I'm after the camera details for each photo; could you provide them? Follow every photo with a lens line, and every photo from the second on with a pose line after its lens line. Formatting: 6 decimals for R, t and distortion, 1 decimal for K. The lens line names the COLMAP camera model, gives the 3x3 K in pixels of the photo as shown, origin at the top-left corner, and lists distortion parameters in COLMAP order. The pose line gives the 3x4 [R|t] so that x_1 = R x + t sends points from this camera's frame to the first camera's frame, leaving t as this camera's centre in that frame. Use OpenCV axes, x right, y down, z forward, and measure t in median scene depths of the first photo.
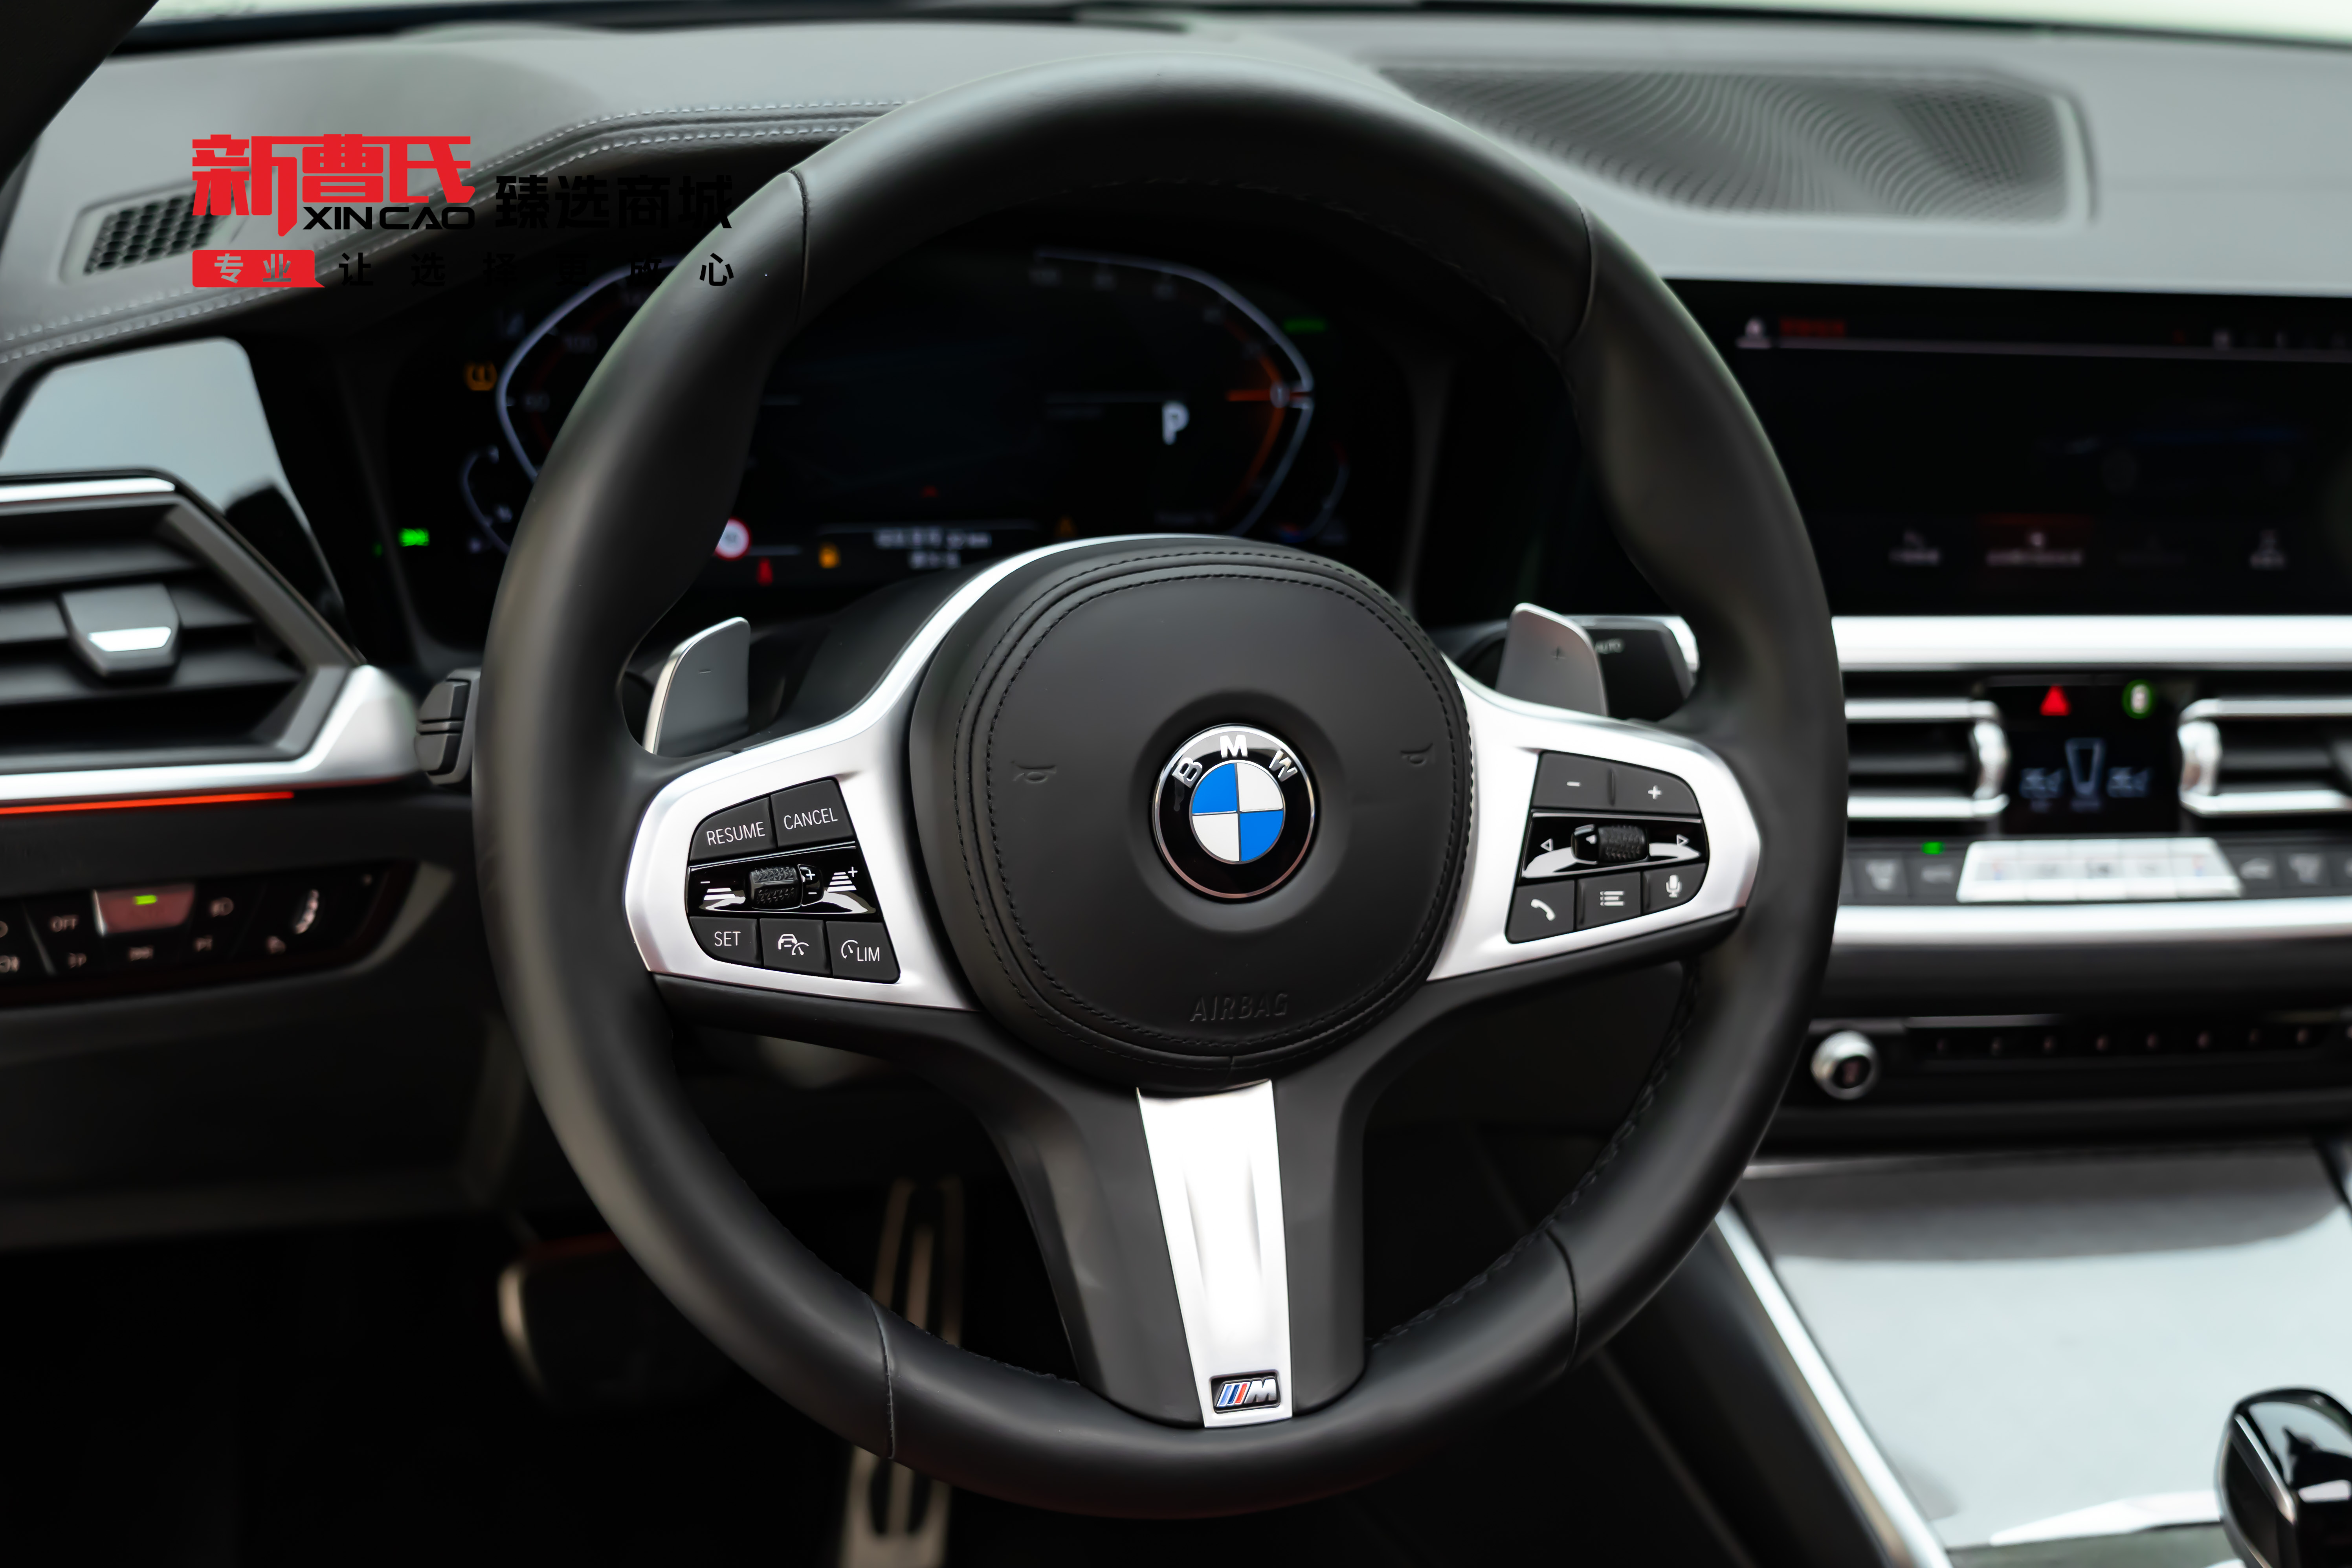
lens RADIAL K [[3390.9, 0, 1176.0], [0, 3390.9, 784.0], [0, 0, 1]] dist [0.047131, 0.039551]
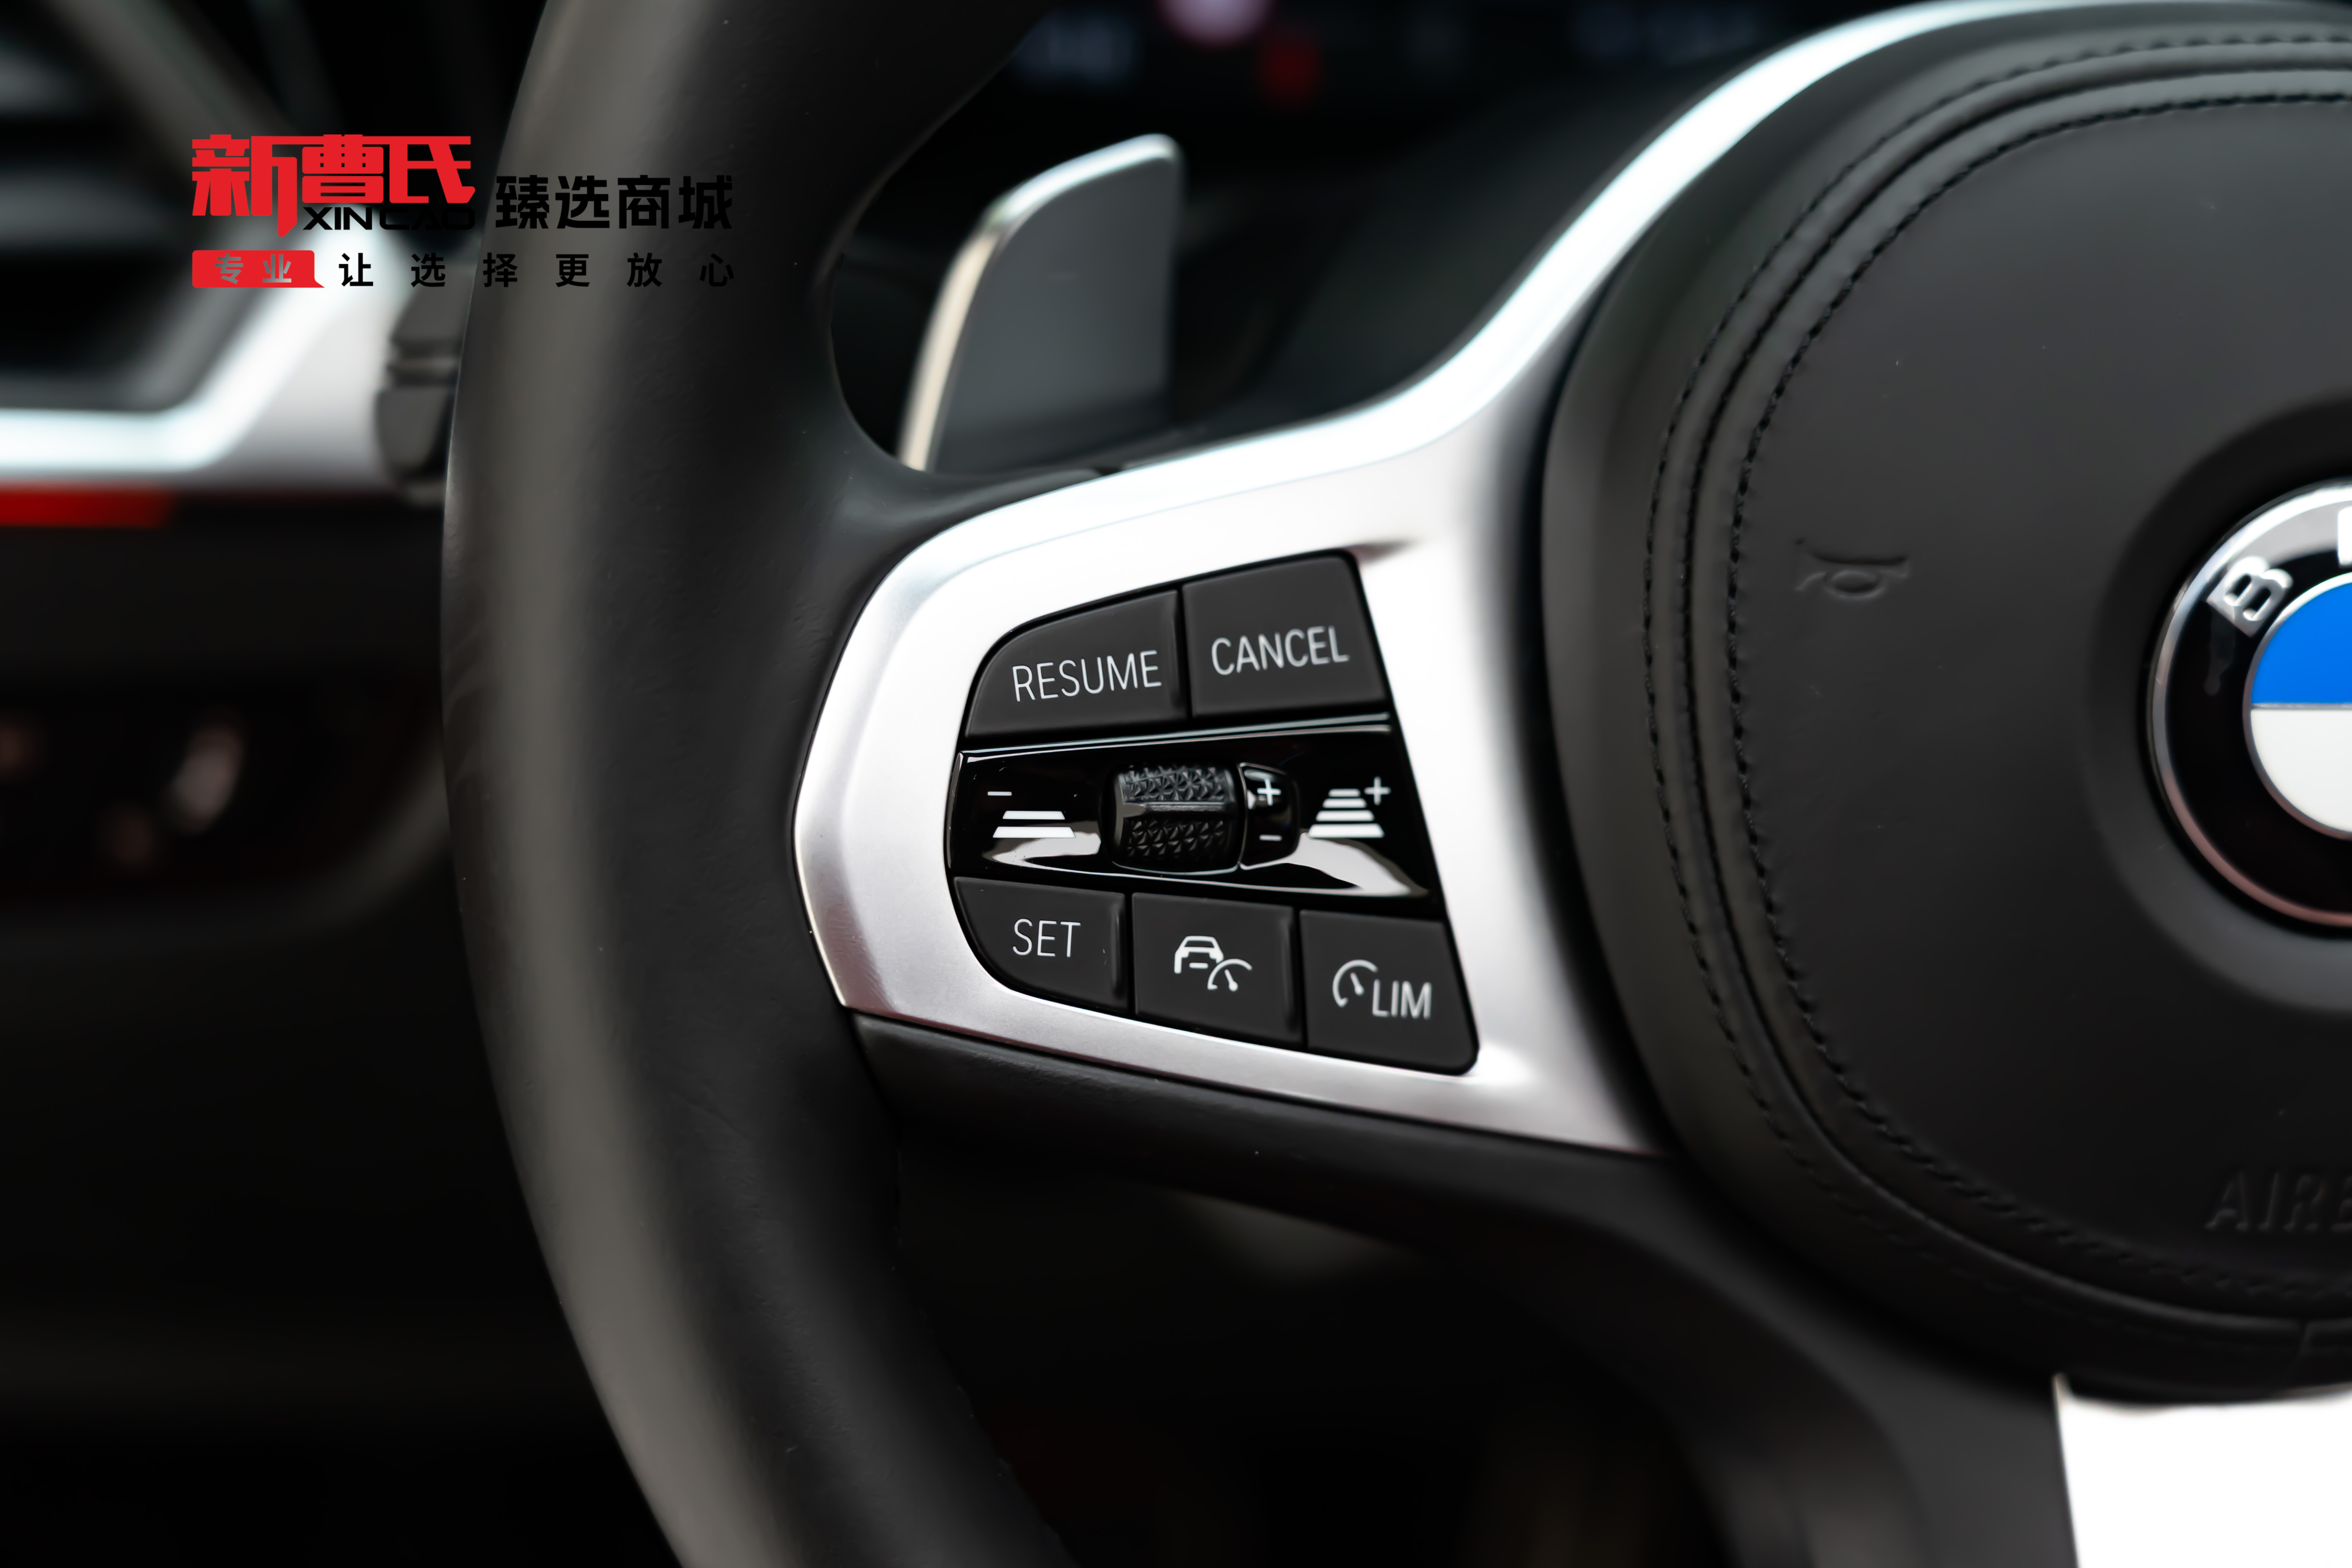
lens RADIAL K [[5773.7, 0, 1176.9], [0, 5773.7, 842.6], [0, 0, 1]] dist [0.076730, 0.555539]
pose [[0.983769, 0.074413, -0.163283, -0.006819], [-0.066149, 0.996266, 0.055482, -0.004119], [0.166802, -0.043781, 0.985018, 0.317659]]
